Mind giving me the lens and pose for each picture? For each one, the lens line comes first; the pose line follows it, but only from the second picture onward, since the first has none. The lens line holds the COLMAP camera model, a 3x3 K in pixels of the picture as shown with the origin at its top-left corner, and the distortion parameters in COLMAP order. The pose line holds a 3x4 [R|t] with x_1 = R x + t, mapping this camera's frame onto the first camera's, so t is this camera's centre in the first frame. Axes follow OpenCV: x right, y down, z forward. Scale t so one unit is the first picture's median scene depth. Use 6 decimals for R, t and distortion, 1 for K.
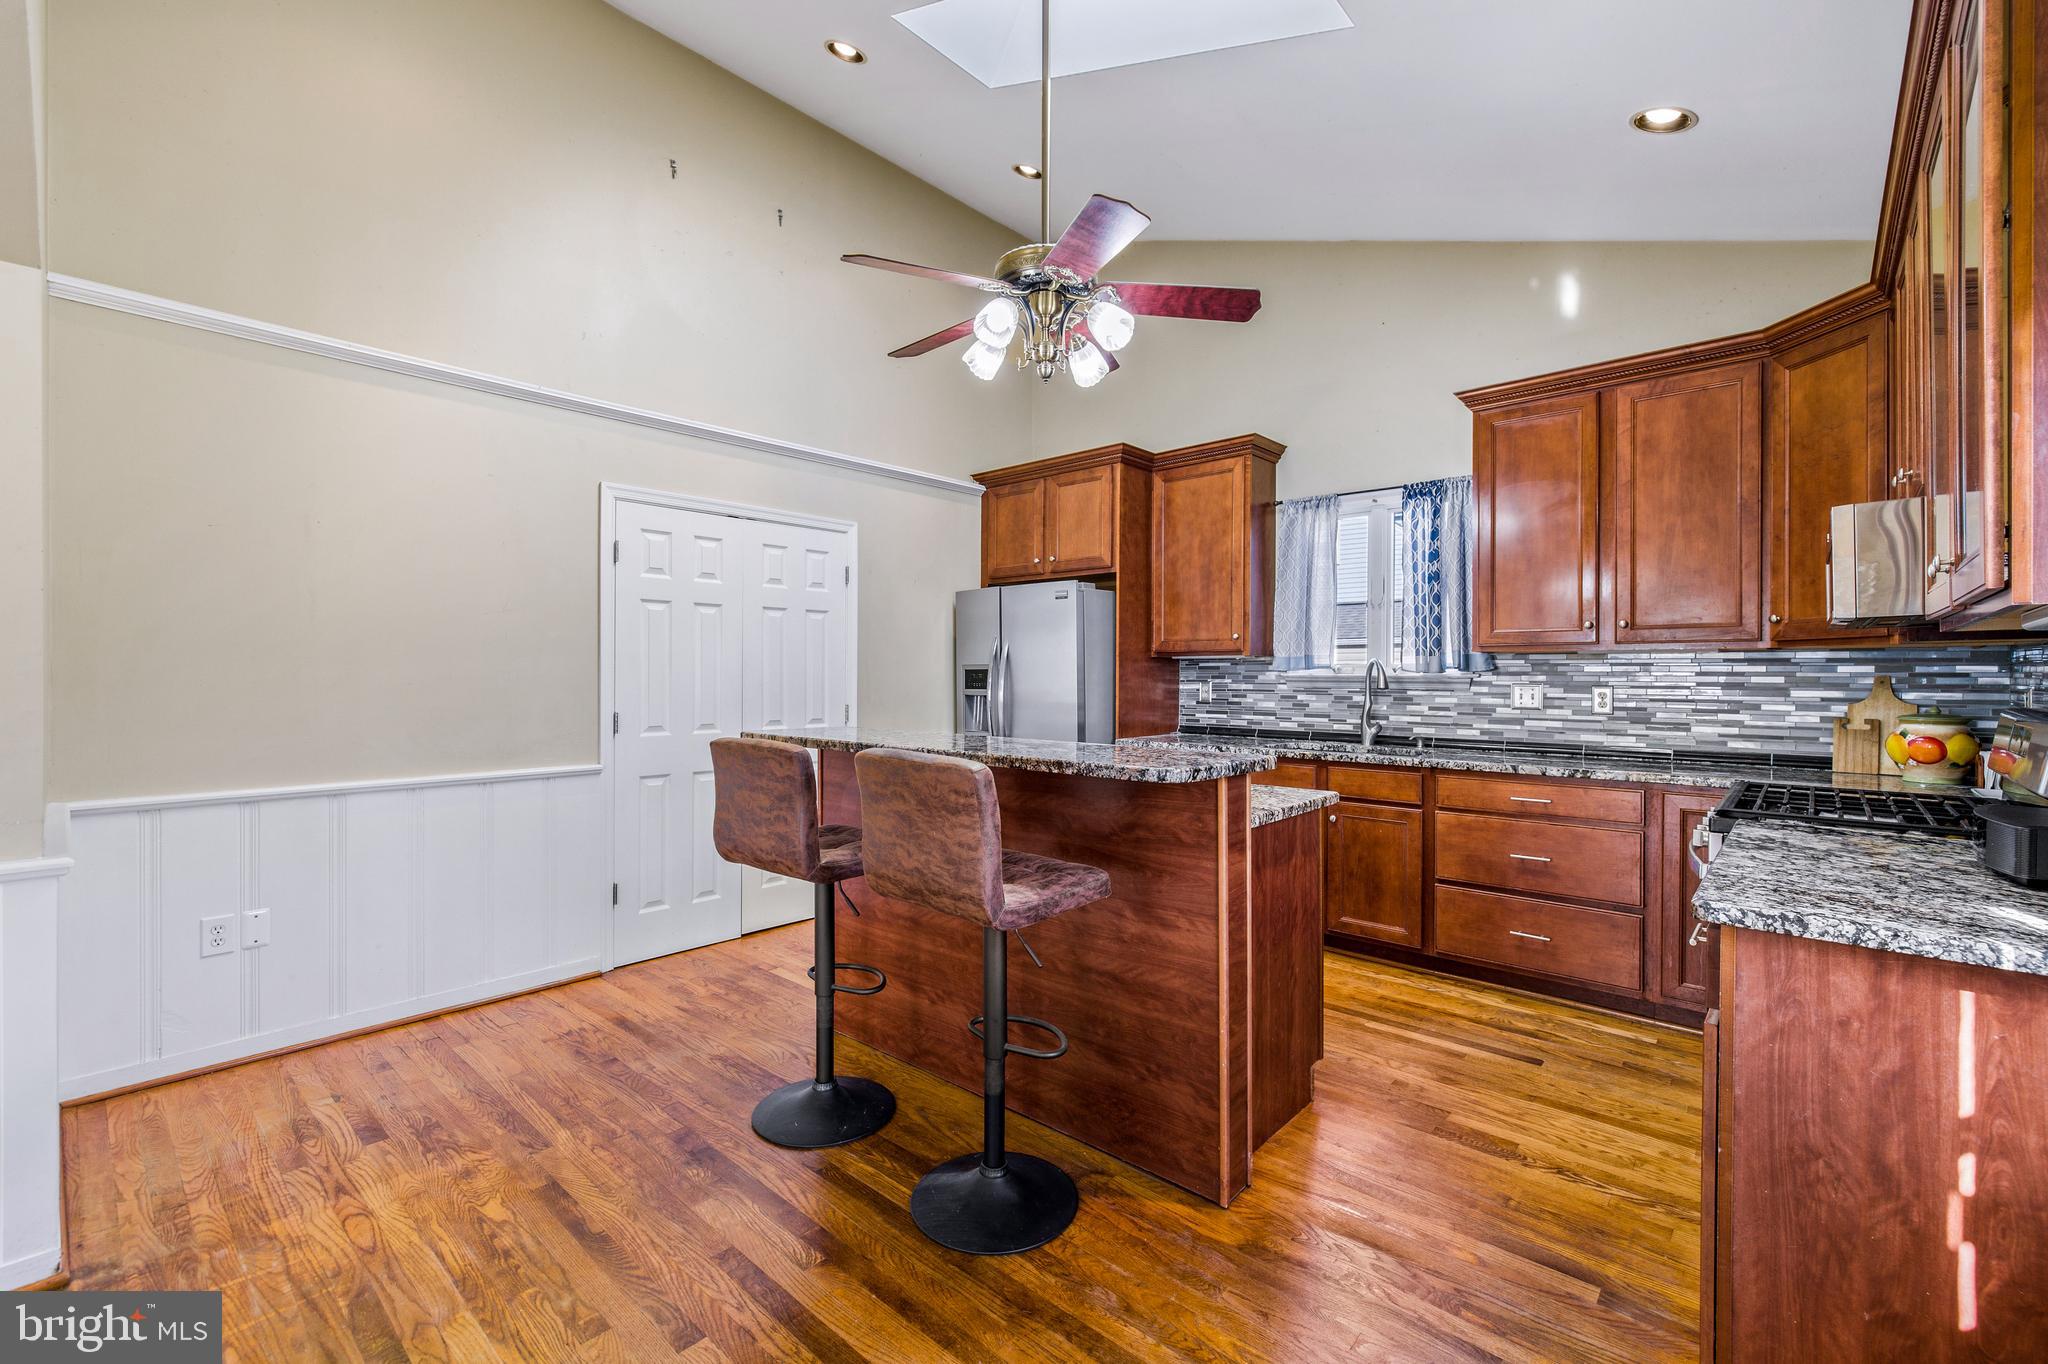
lens RADIAL K [[869.2, 0, 1013.1], [0, 869.2, 680.8], [0, 0, 1]] dist [-0.003586, 0.000809]
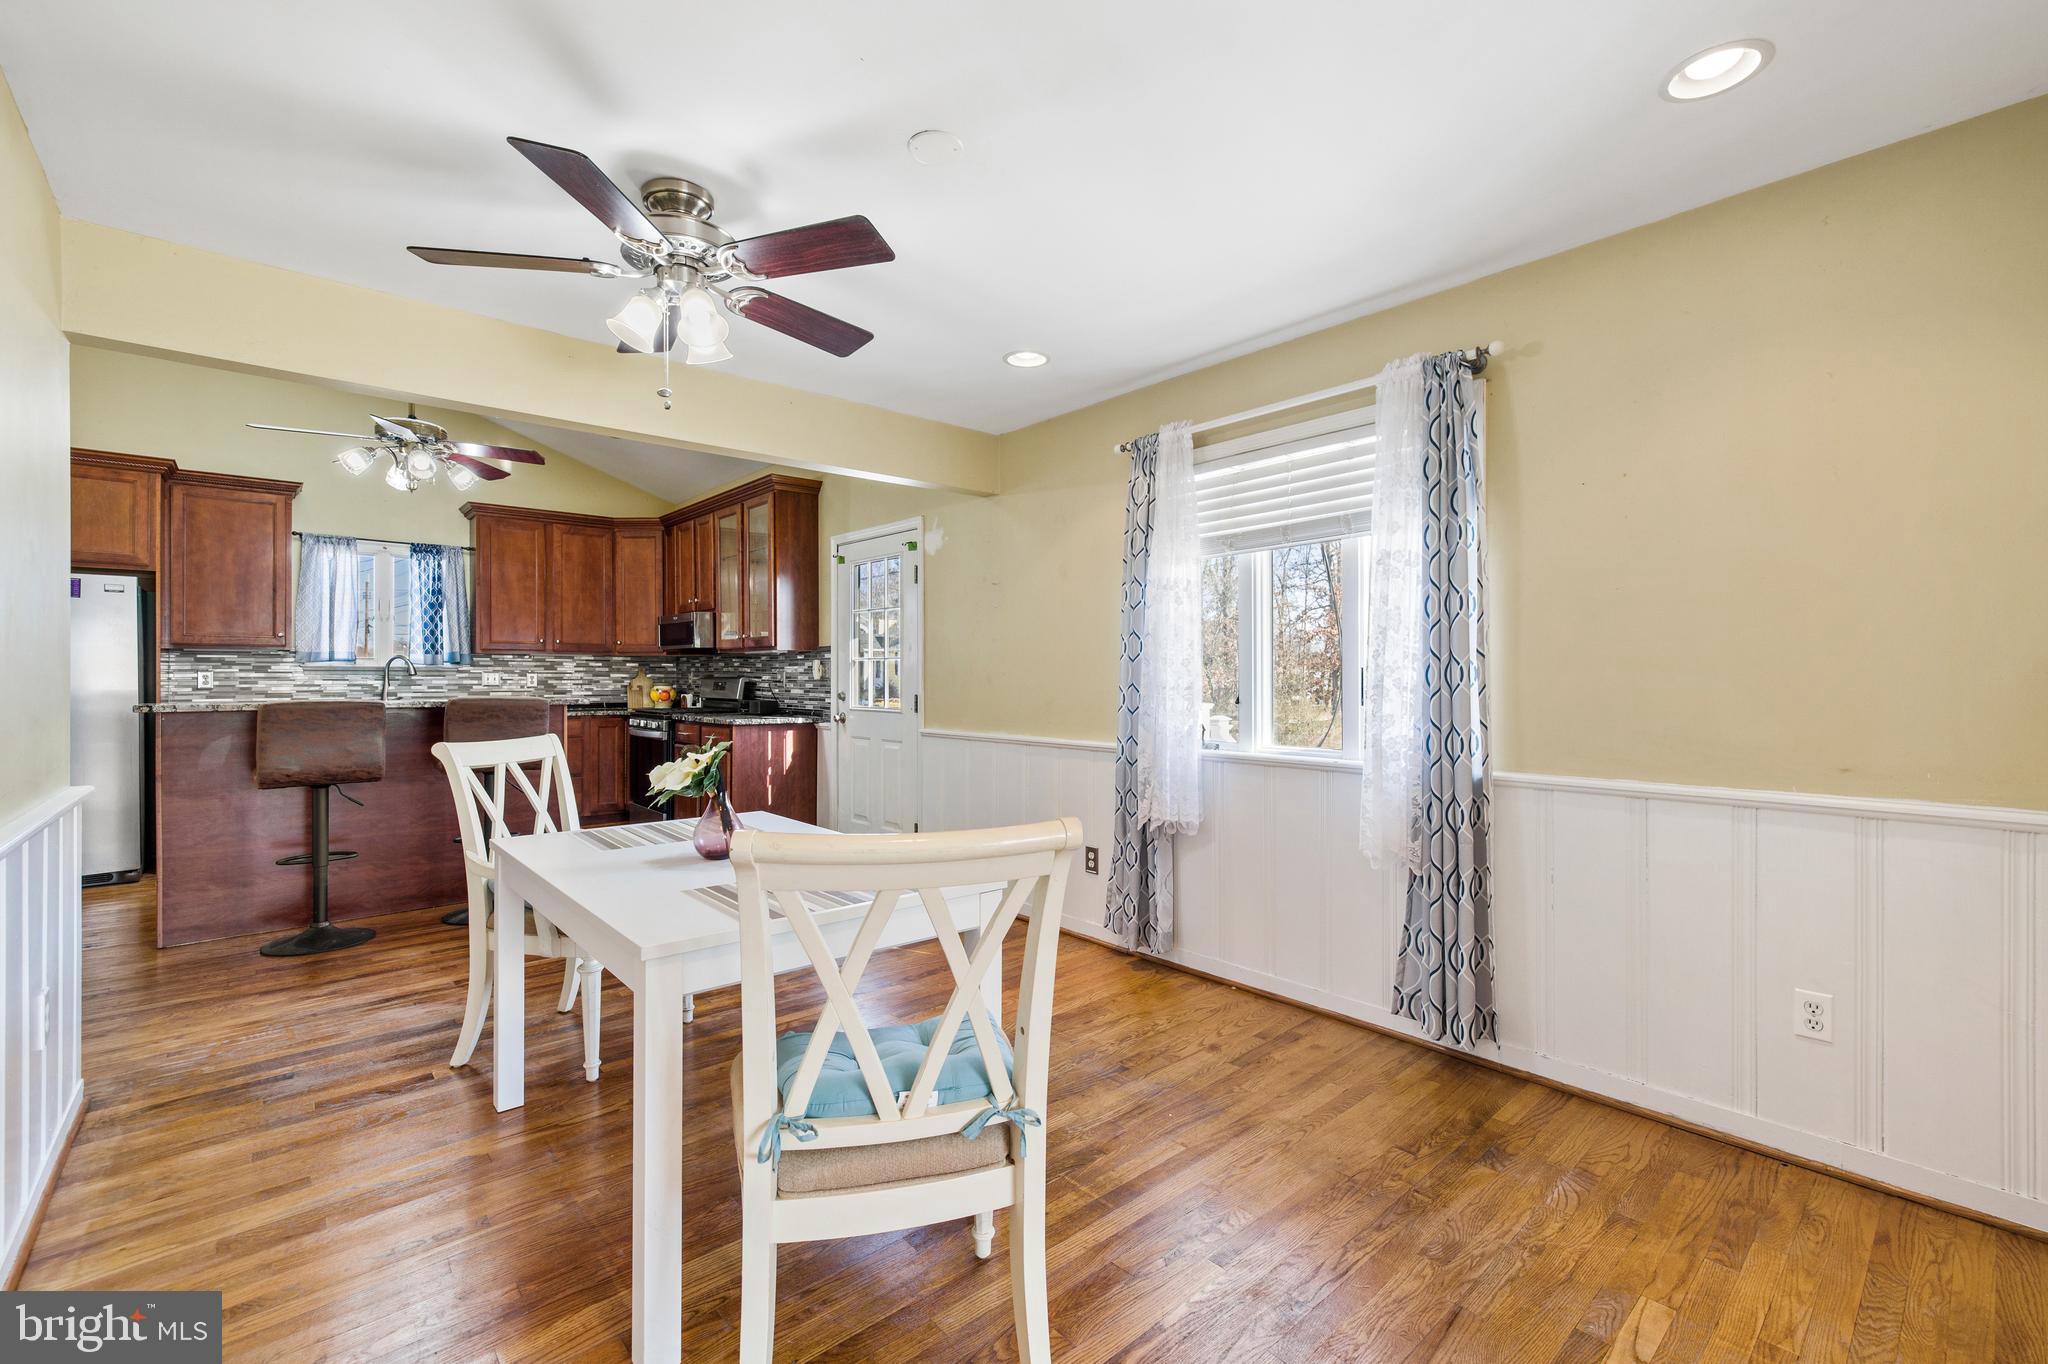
lens RADIAL K [[869.2, 0, 1044.3], [0, 869.2, 670.3], [0, 0, 1]] dist [-0.003586, 0.000809]
pose [[0.089405, 0.005916, 0.995978, -1.141189], [0.008036, 0.999946, -0.006661, 0.022896], [-0.995963, 0.008600, 0.089352, -0.294629]]
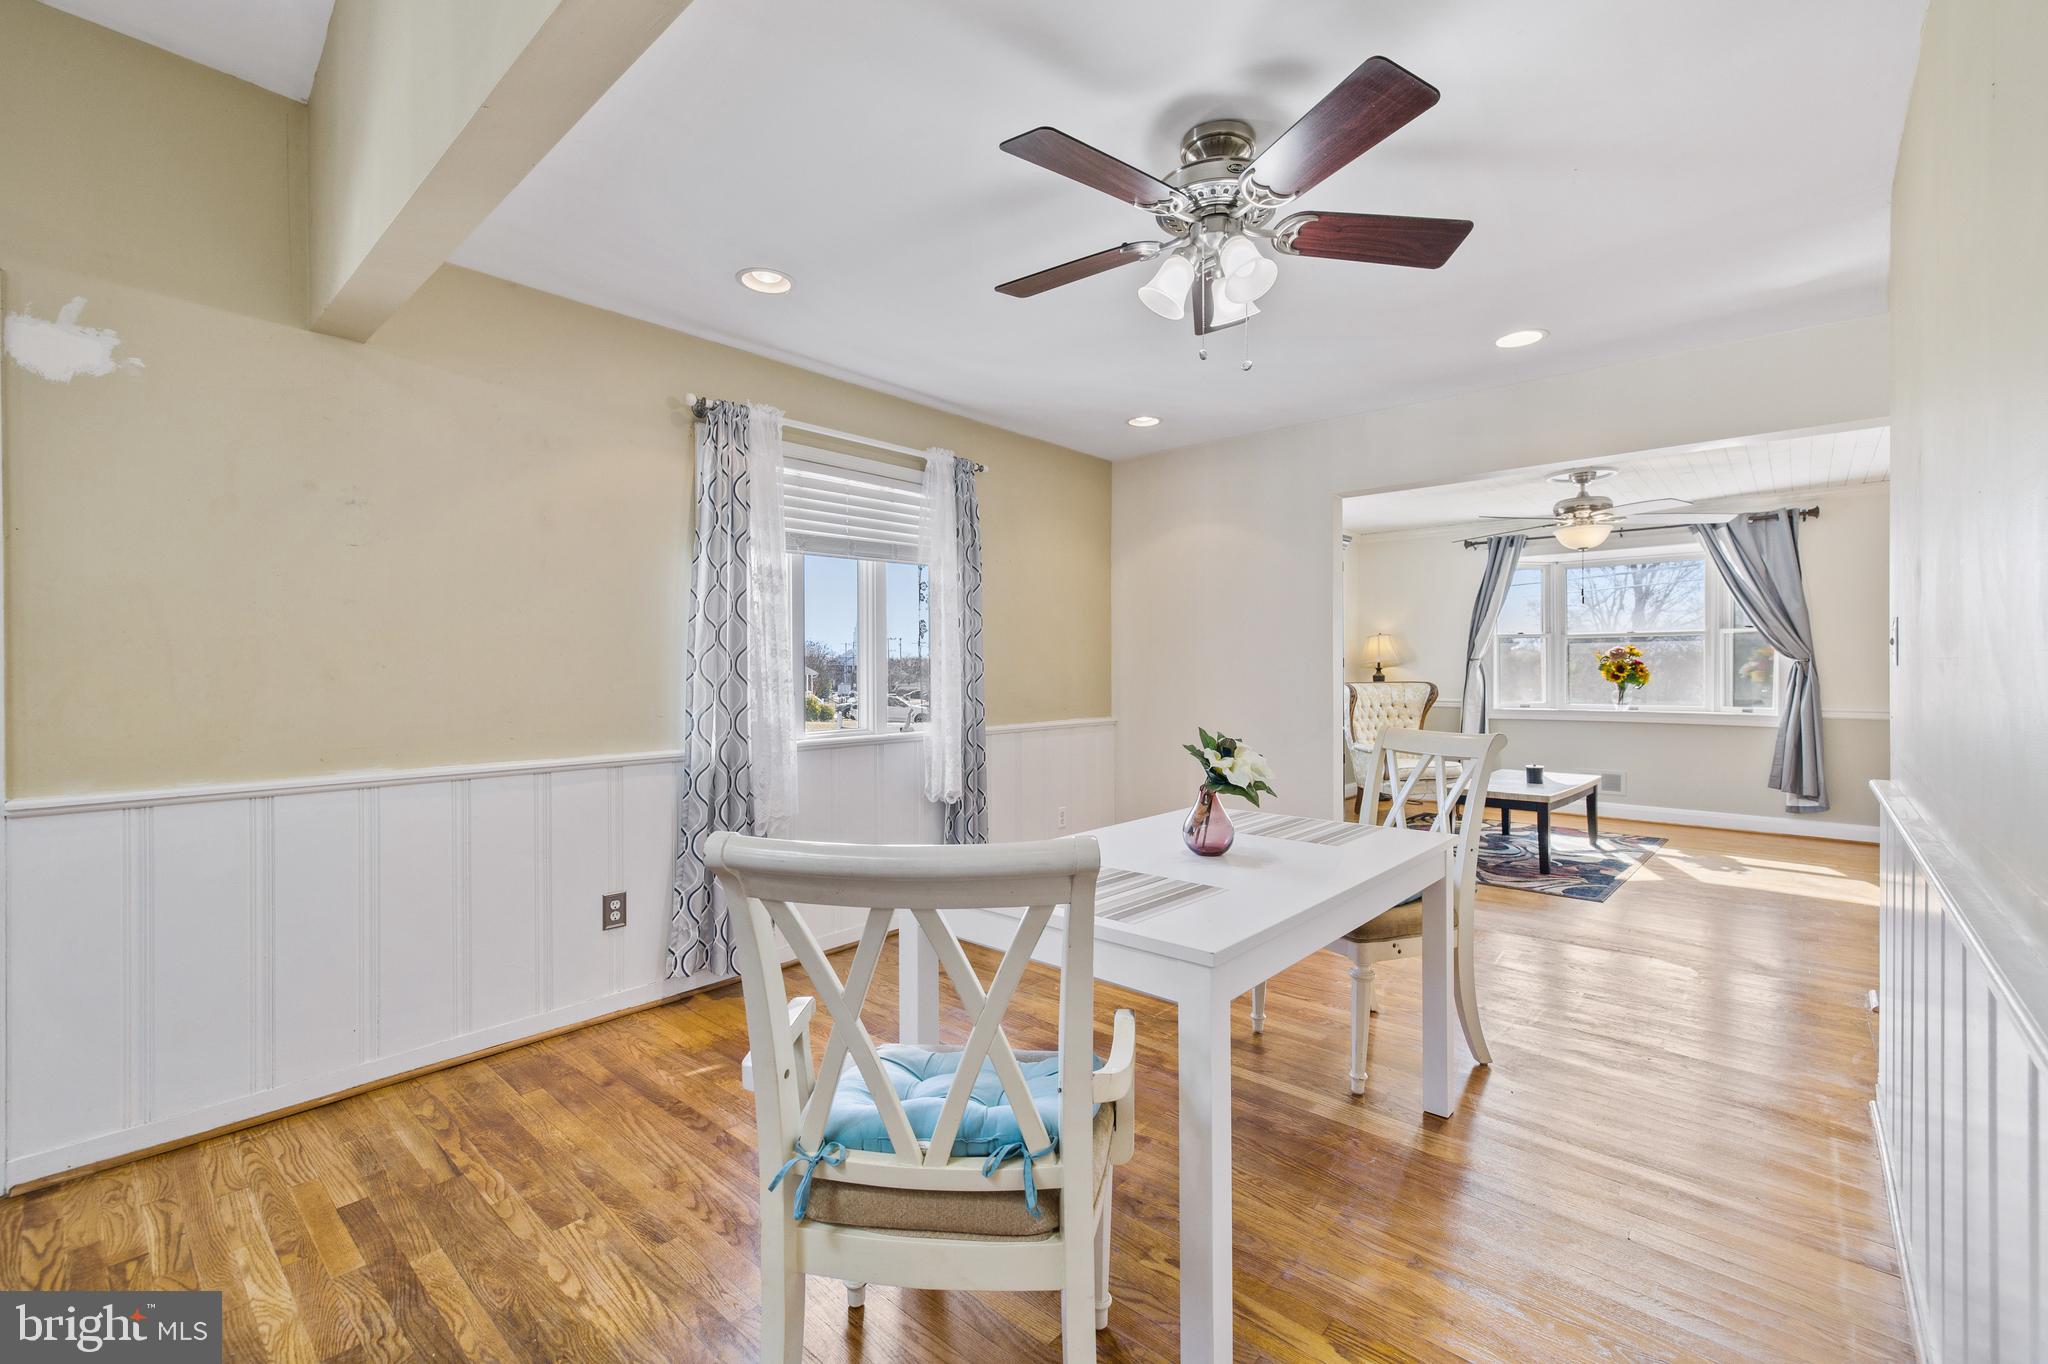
lens RADIAL K [[869.2, 0, 1006.8], [0, 869.2, 672.2], [0, 0, 1]] dist [-0.003586, 0.000809]
pose [[-0.999996, 0.001877, -0.002181, -0.427742], [0.001855, 0.999945, 0.010279, 0.018221], [0.002200, 0.010275, -0.999945, 0.566848]]
